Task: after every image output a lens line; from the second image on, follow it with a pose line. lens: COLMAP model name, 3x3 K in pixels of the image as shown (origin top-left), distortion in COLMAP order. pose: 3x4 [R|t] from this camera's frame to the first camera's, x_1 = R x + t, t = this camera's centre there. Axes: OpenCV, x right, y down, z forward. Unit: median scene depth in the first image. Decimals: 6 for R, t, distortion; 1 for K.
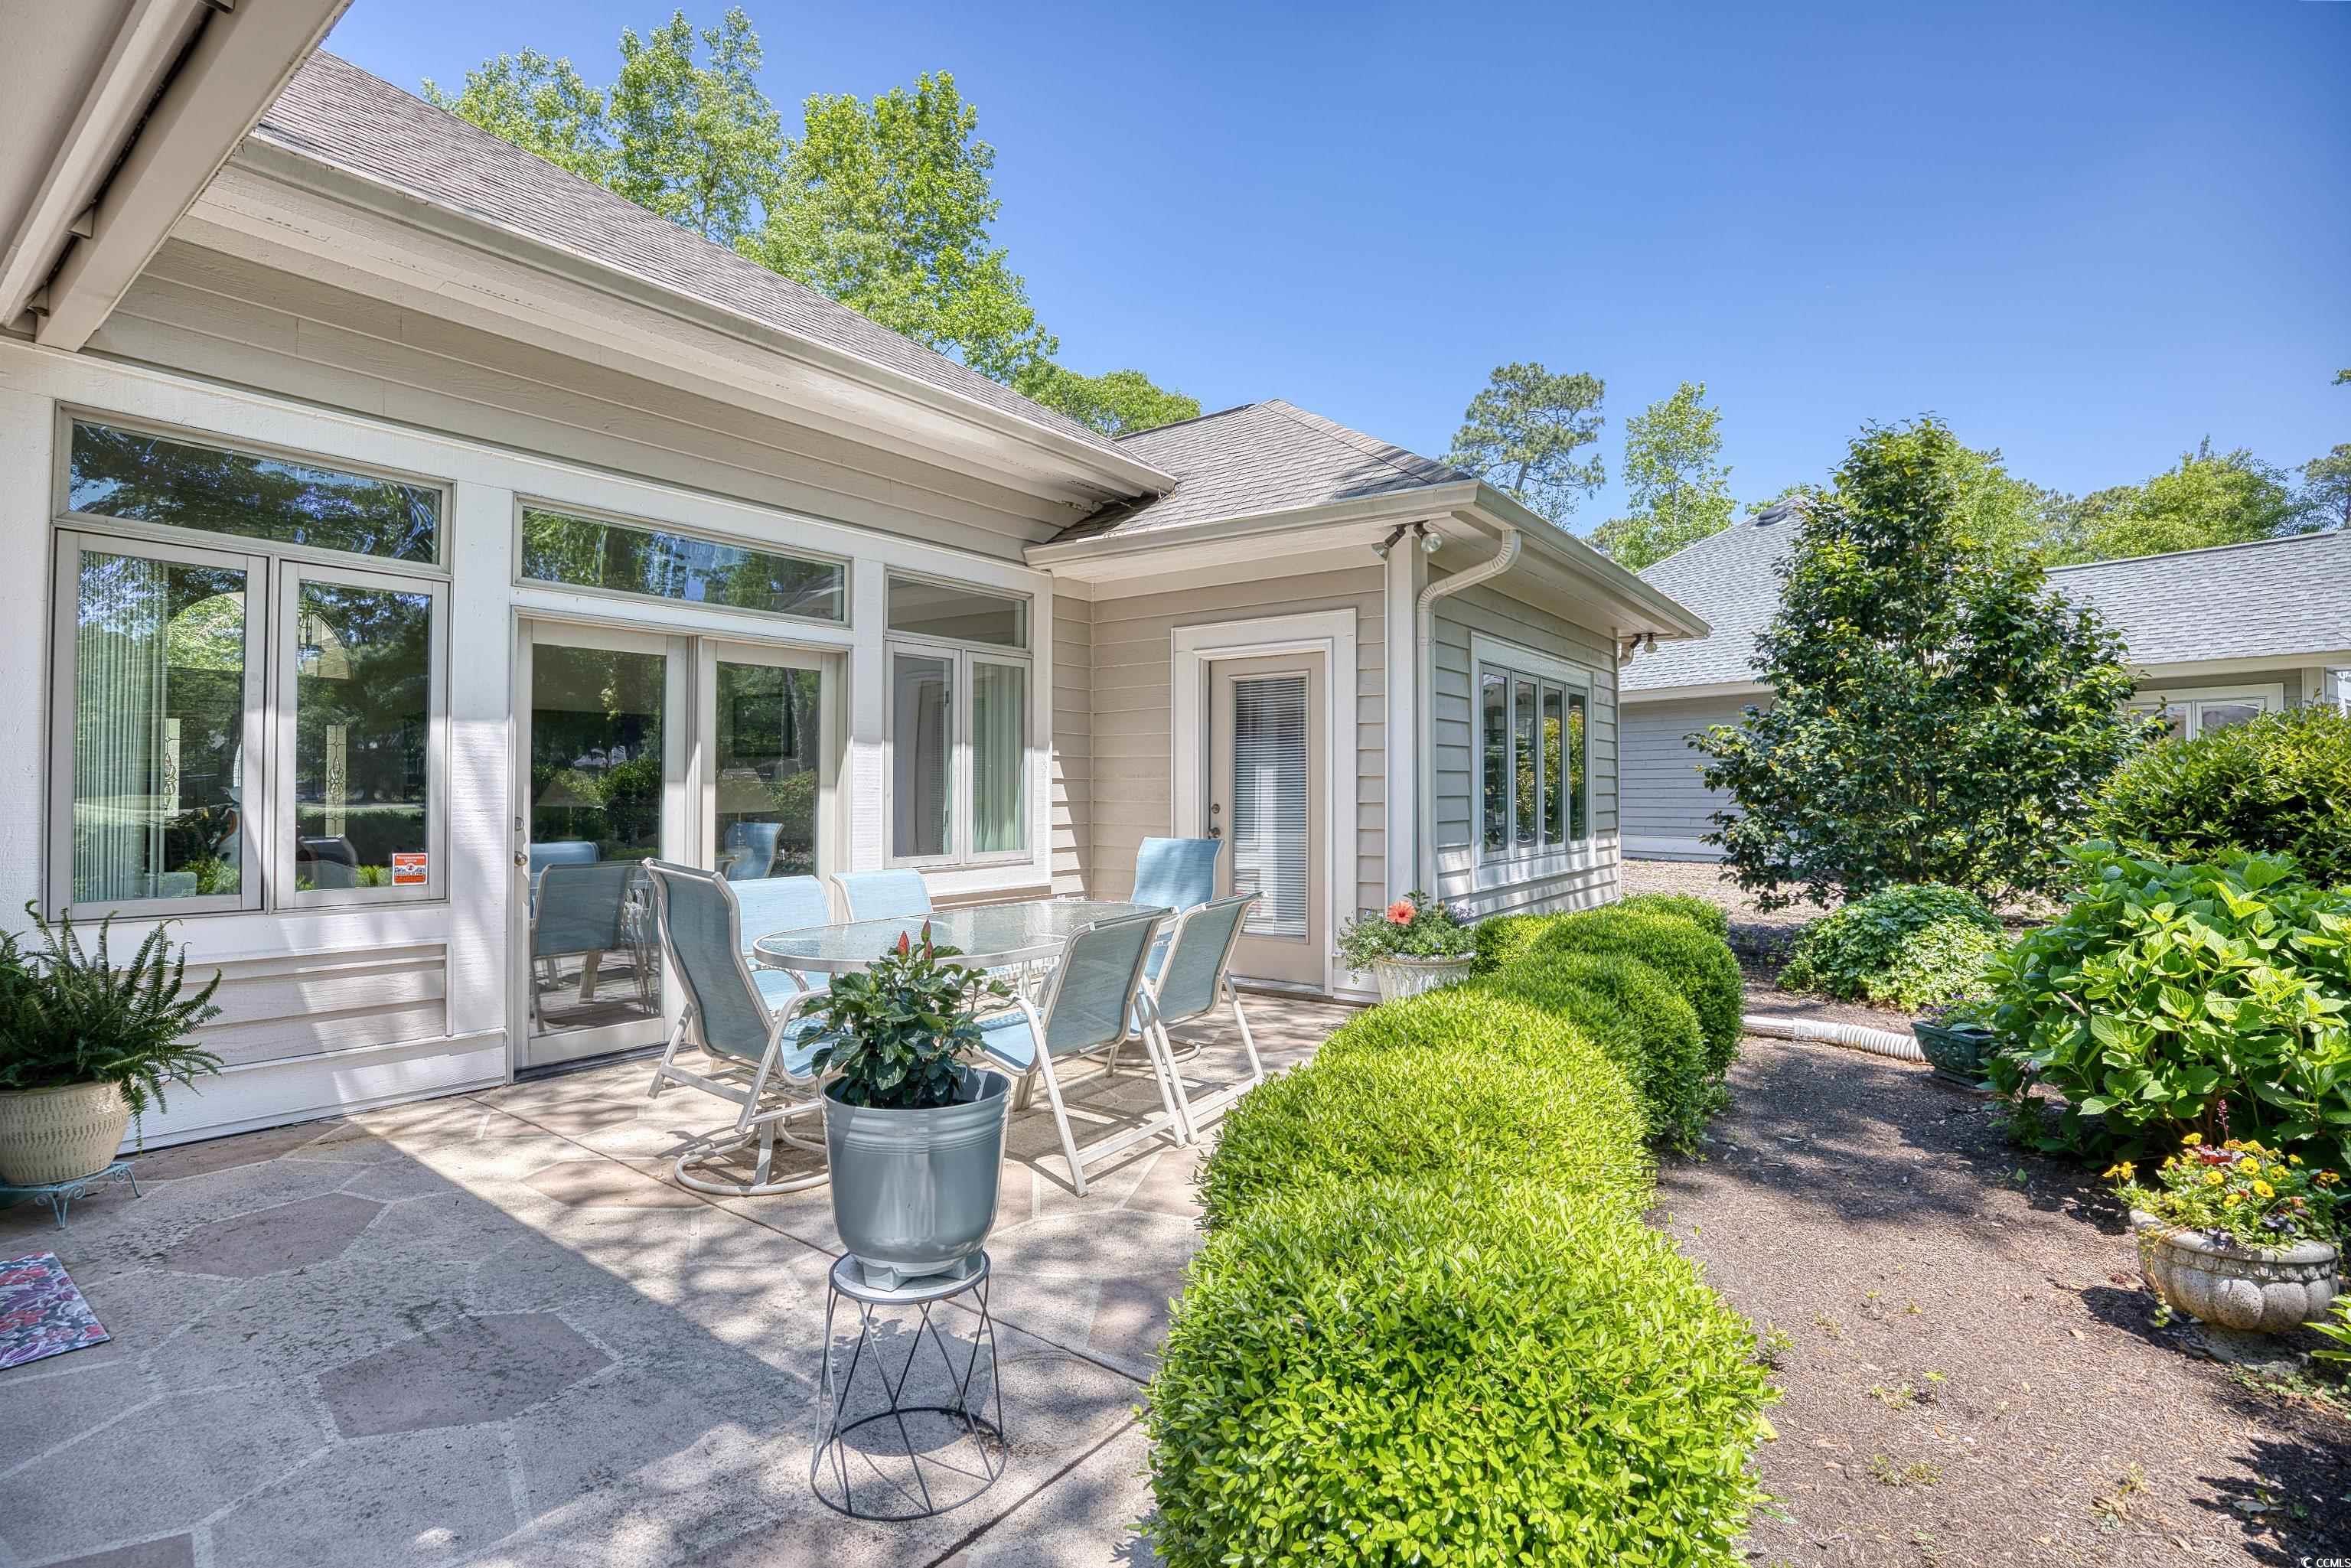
lens RADIAL K [[1111.4, 0, 1171.0], [0, 1111.4, 785.0], [0, 0, 1]] dist [-0.061336, 0.014318]
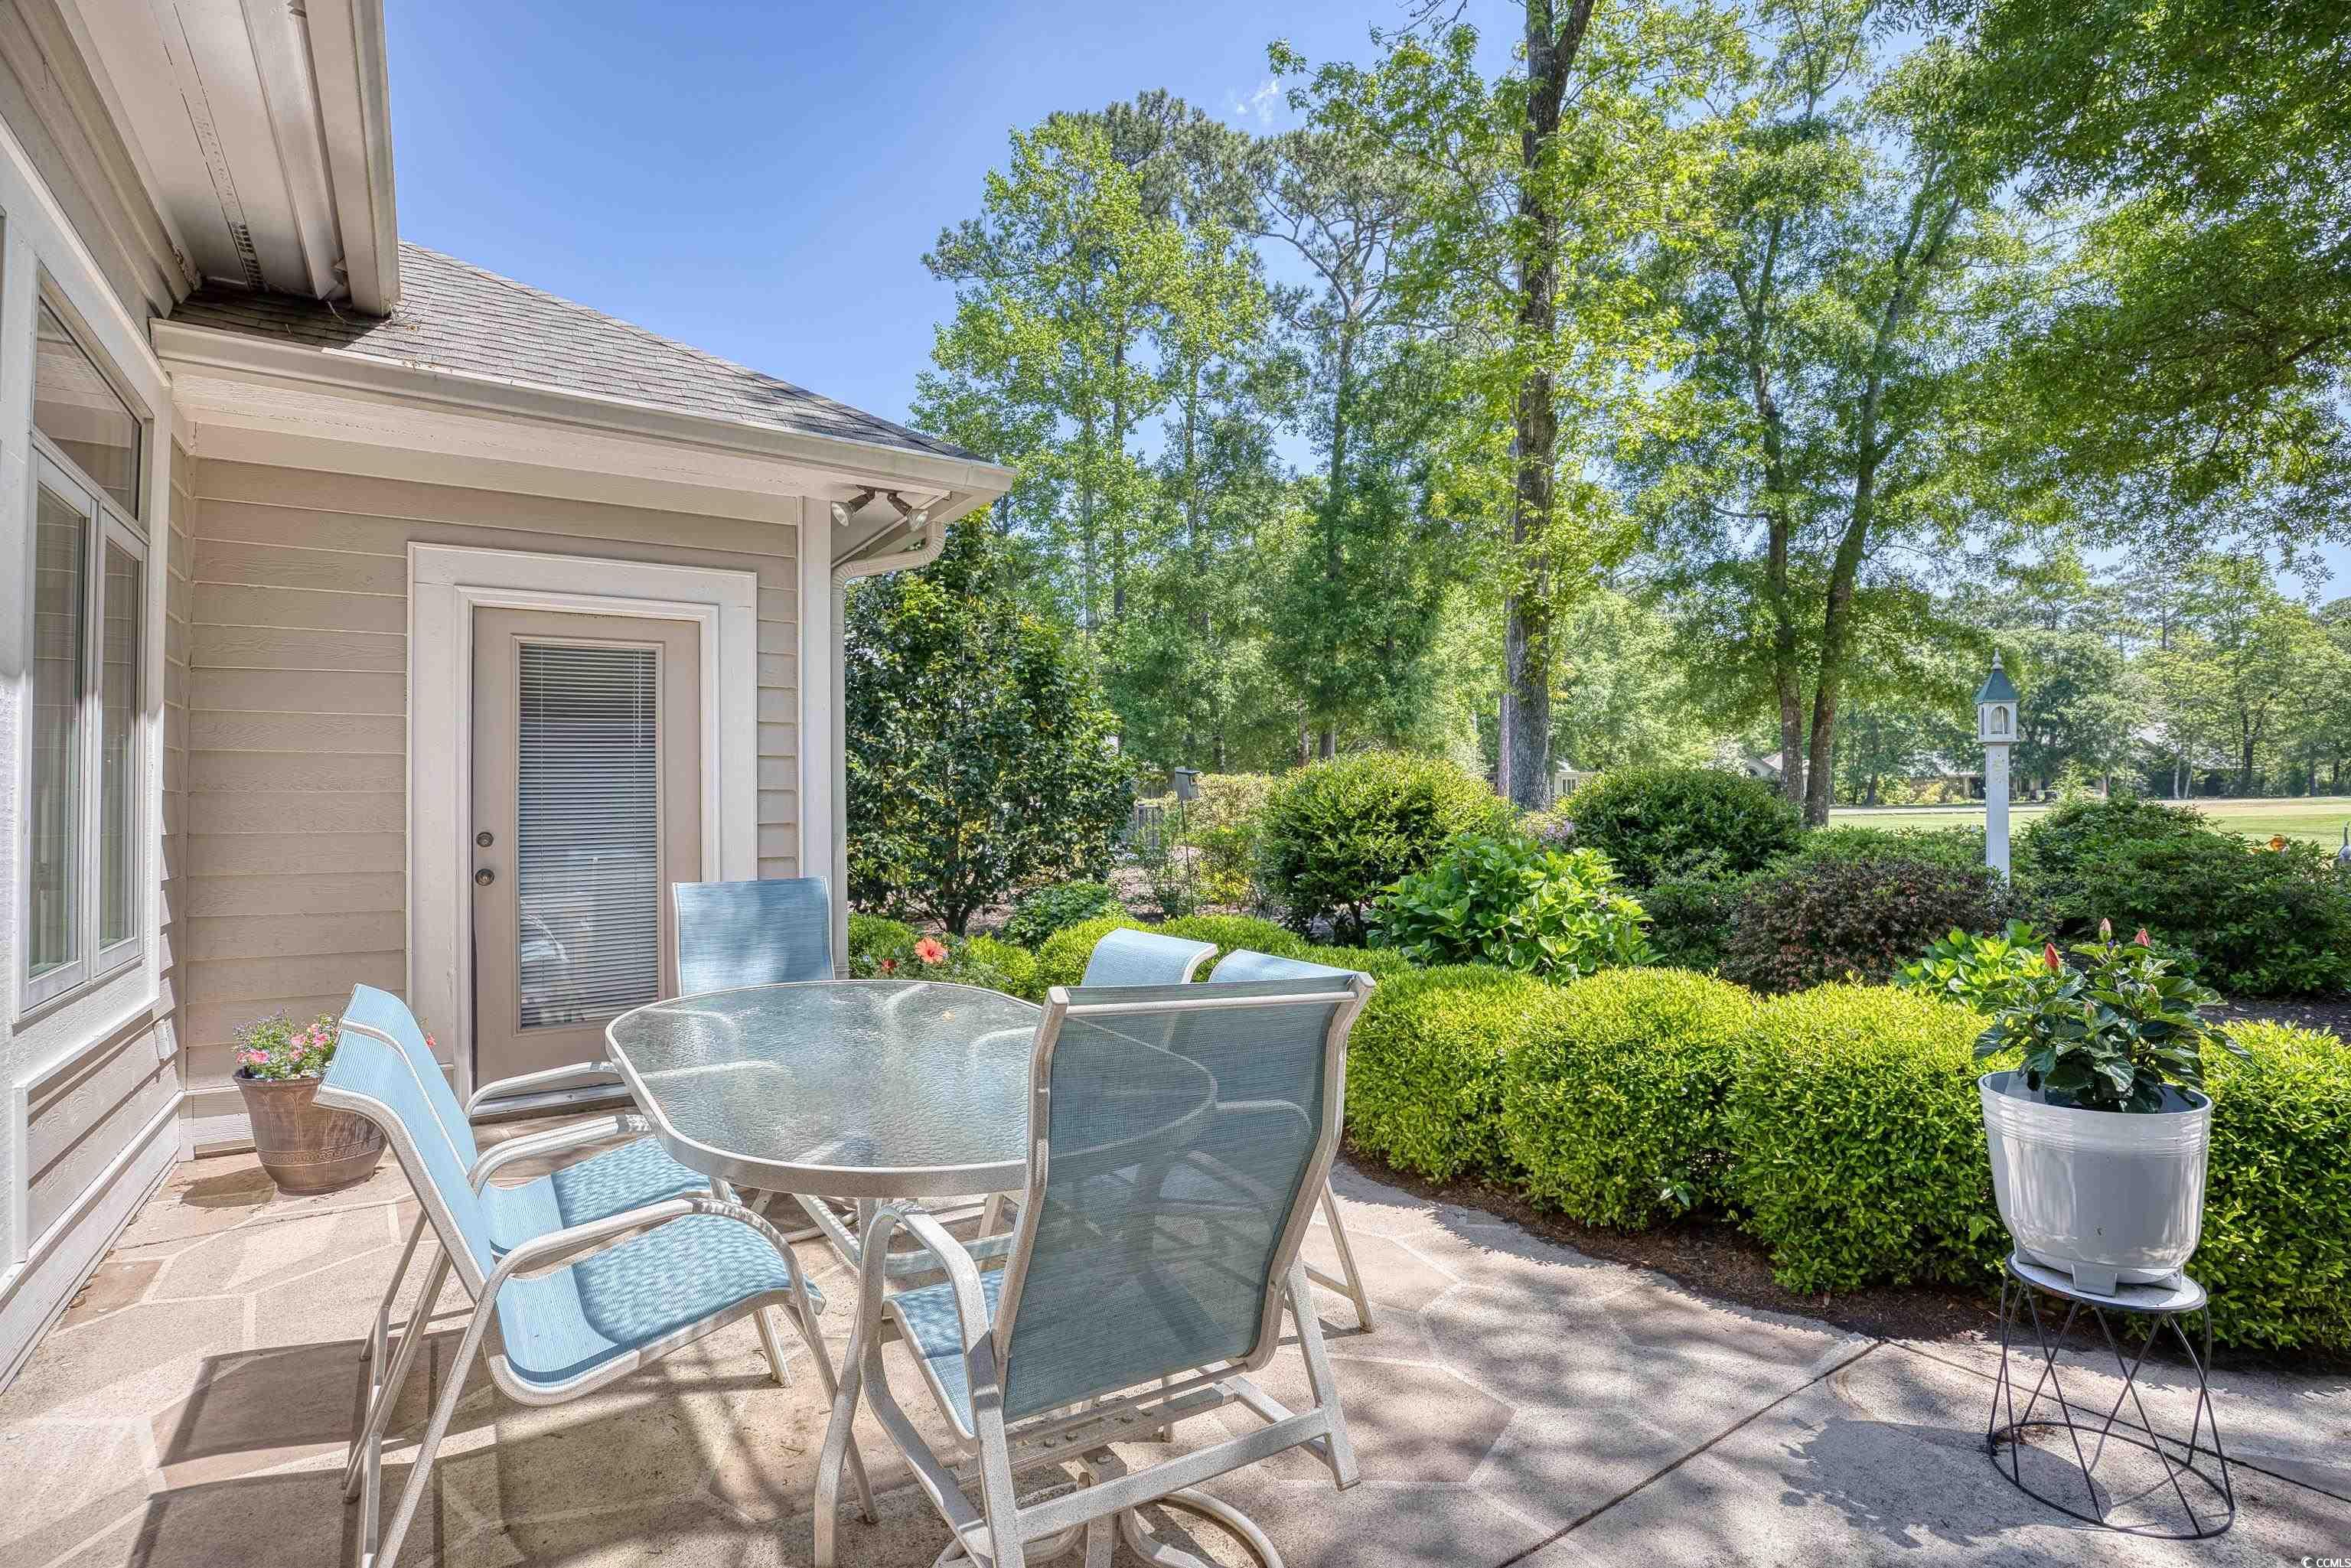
lens RADIAL K [[1111.4, 0, 1163.9], [0, 1111.4, 780.2], [0, 0, 1]] dist [-0.061336, 0.014318]
pose [[0.362262, 0.011939, 0.932000, -0.440546], [0.003796, 0.999891, -0.014284, -0.001580], [-0.932069, 0.008713, 0.362177, 0.445857]]
